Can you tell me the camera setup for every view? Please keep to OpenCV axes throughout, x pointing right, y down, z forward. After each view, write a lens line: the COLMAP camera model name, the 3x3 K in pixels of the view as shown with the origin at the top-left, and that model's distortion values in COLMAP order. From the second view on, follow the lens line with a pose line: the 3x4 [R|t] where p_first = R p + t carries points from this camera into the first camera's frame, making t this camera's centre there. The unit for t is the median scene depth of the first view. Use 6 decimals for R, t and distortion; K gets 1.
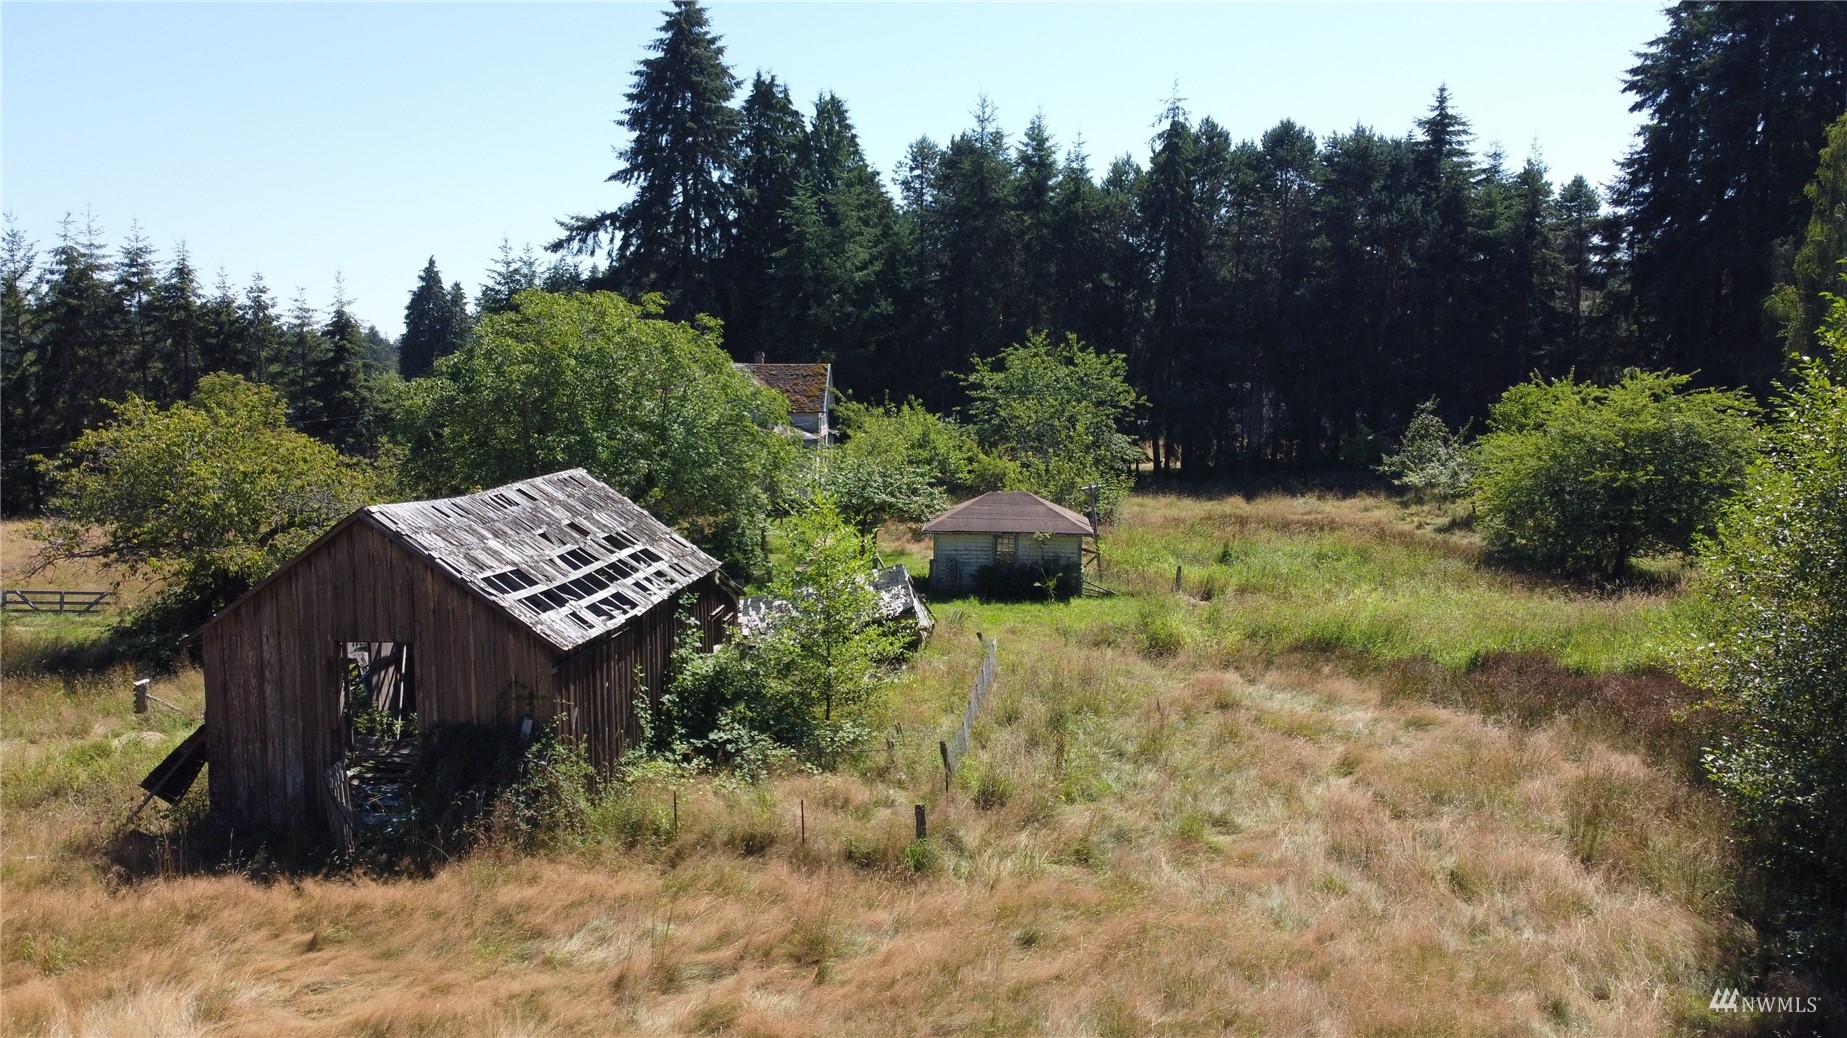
lens RADIAL K [[1401.5, 0, 933.6], [0, 1401.5, 519.0], [0, 0, 1]] dist [0.024219, -0.020391]
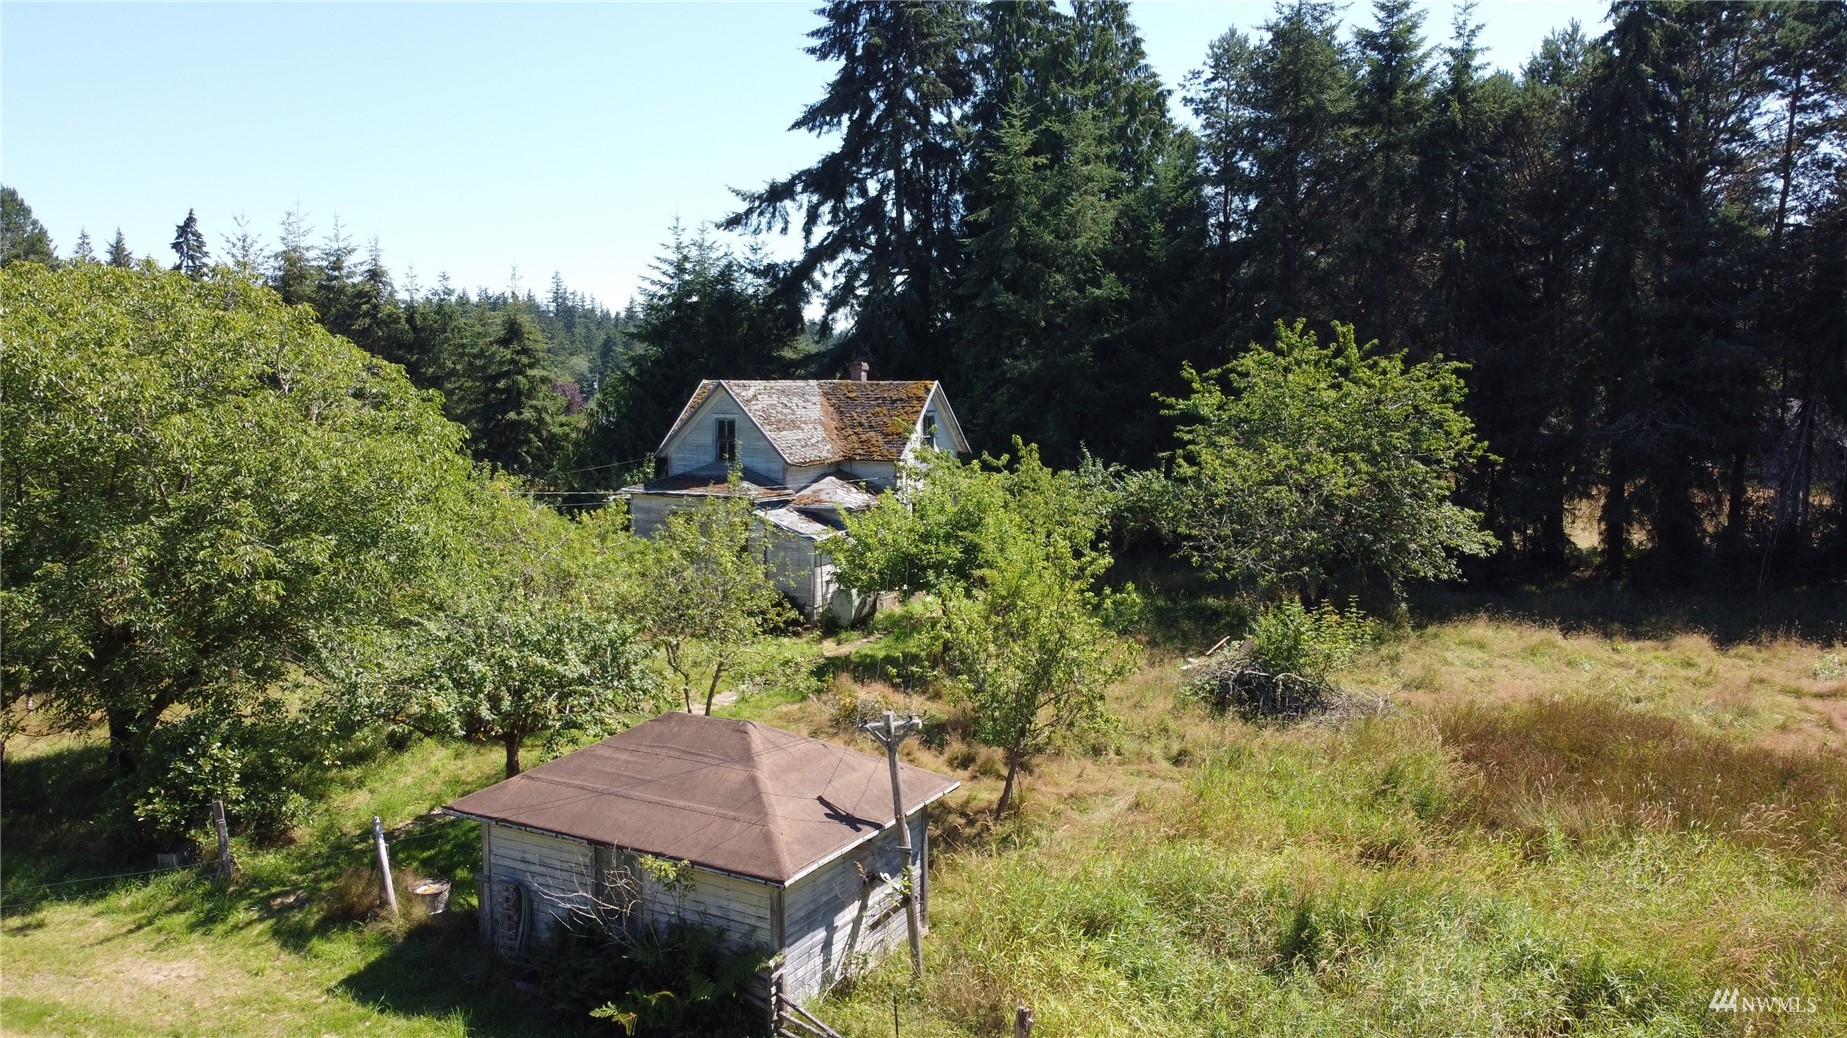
lens RADIAL K [[1401.5, 0, 933.6], [0, 1401.5, 519.0], [0, 0, 1]] dist [0.024219, -0.020391]
pose [[0.911954, 0.038560, -0.408475, 0.125460], [-0.038834, 0.999217, 0.007626, -0.037883], [0.408450, 0.008908, 0.912737, 0.302821]]
